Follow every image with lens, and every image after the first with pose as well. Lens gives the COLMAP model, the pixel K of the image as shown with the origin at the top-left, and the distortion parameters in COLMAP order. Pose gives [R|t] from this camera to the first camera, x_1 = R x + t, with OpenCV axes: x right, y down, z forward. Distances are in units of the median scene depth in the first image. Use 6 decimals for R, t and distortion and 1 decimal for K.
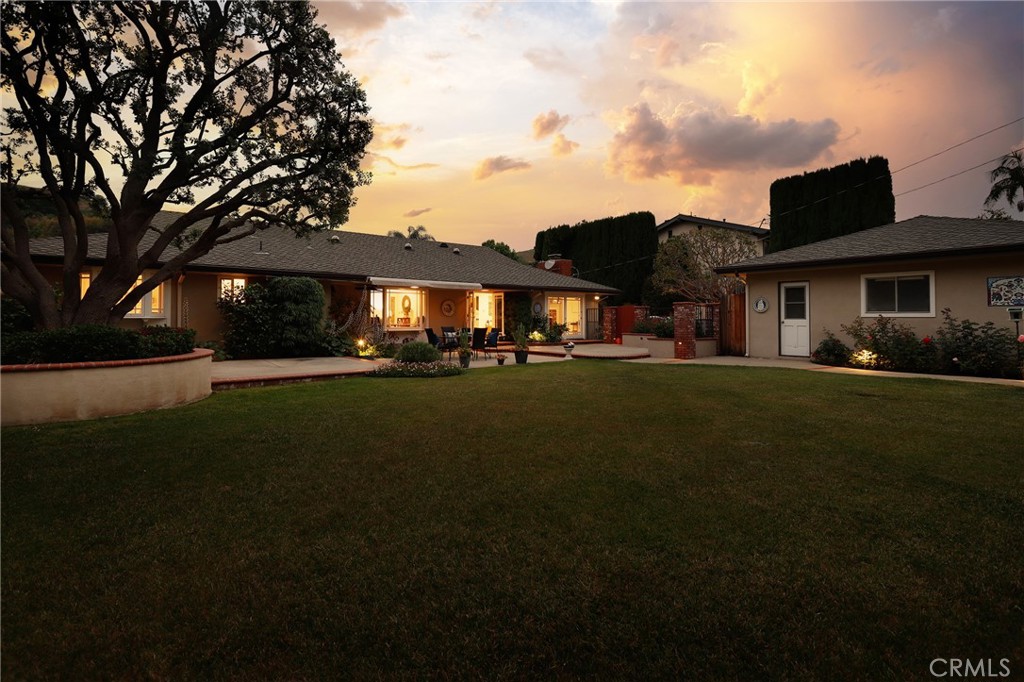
lens RADIAL K [[467.1, 0, 506.2], [0, 467.1, 311.9], [0, 0, 1]] dist [0.004069, 0.001991]
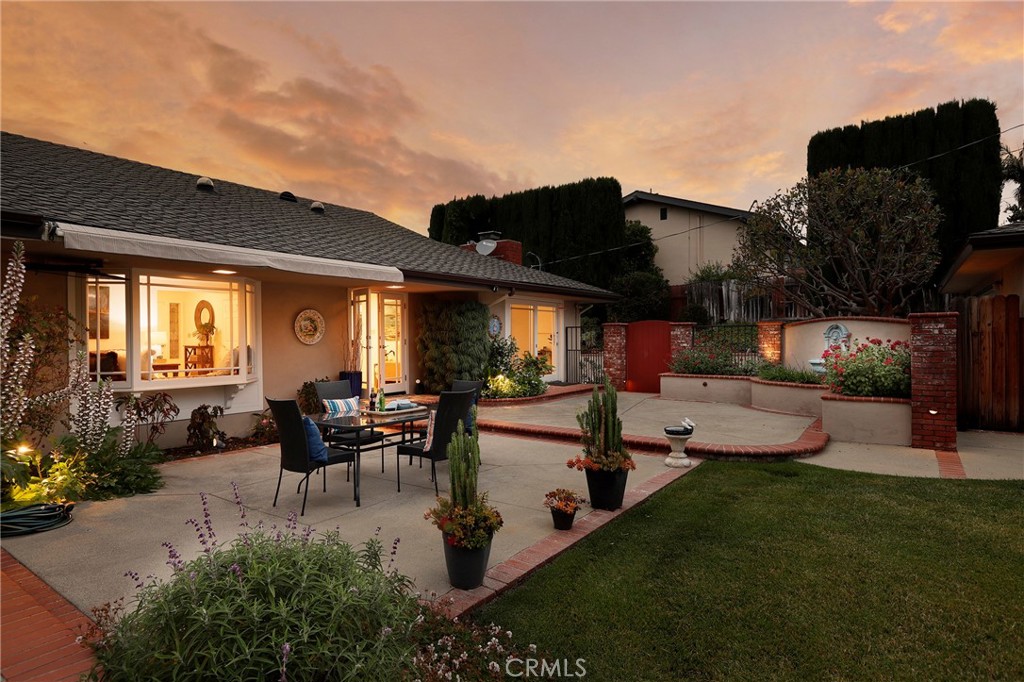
lens RADIAL K [[564.4, 0, 507.4], [0, 564.4, 338.3], [0, 0, 1]] dist [0.005727, -0.000503]
pose [[0.962233, -0.008218, 0.272102, -0.088072], [0.003444, 0.999832, 0.018016, -0.006140], [-0.272204, -0.016399, 0.962100, 0.435227]]
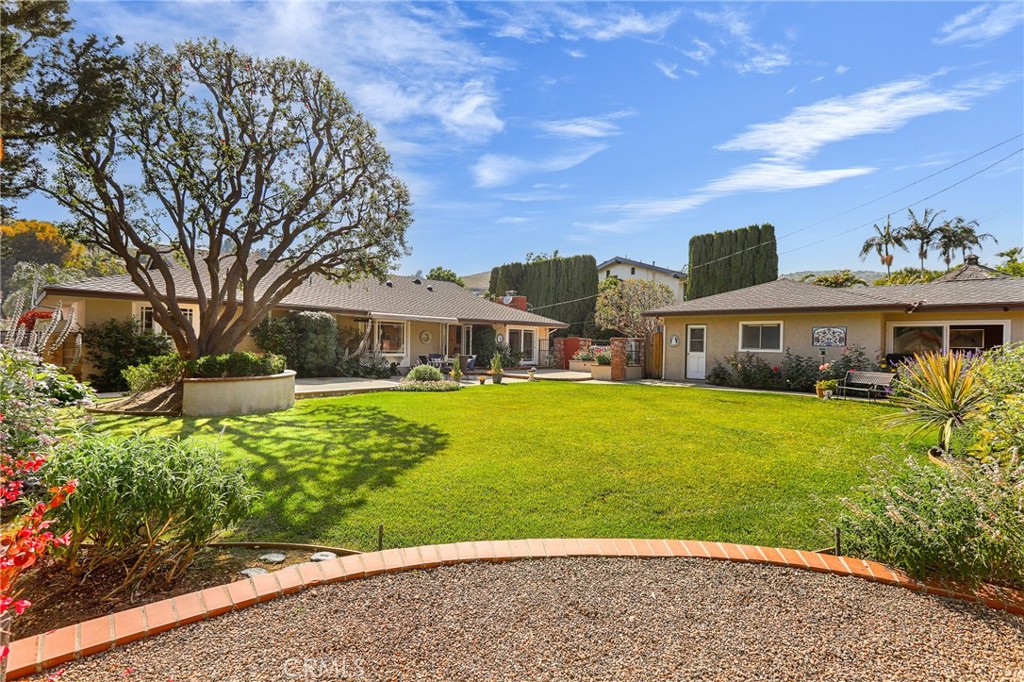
lens RADIAL K [[467.1, 0, 512.6], [0, 467.1, 342.4], [0, 0, 1]] dist [0.004069, 0.001991]
pose [[0.989670, 0.017432, 0.142300, -0.074116], [-0.018899, 0.999781, 0.008968, -0.010393], [-0.142113, -0.011565, 0.989783, -0.186696]]
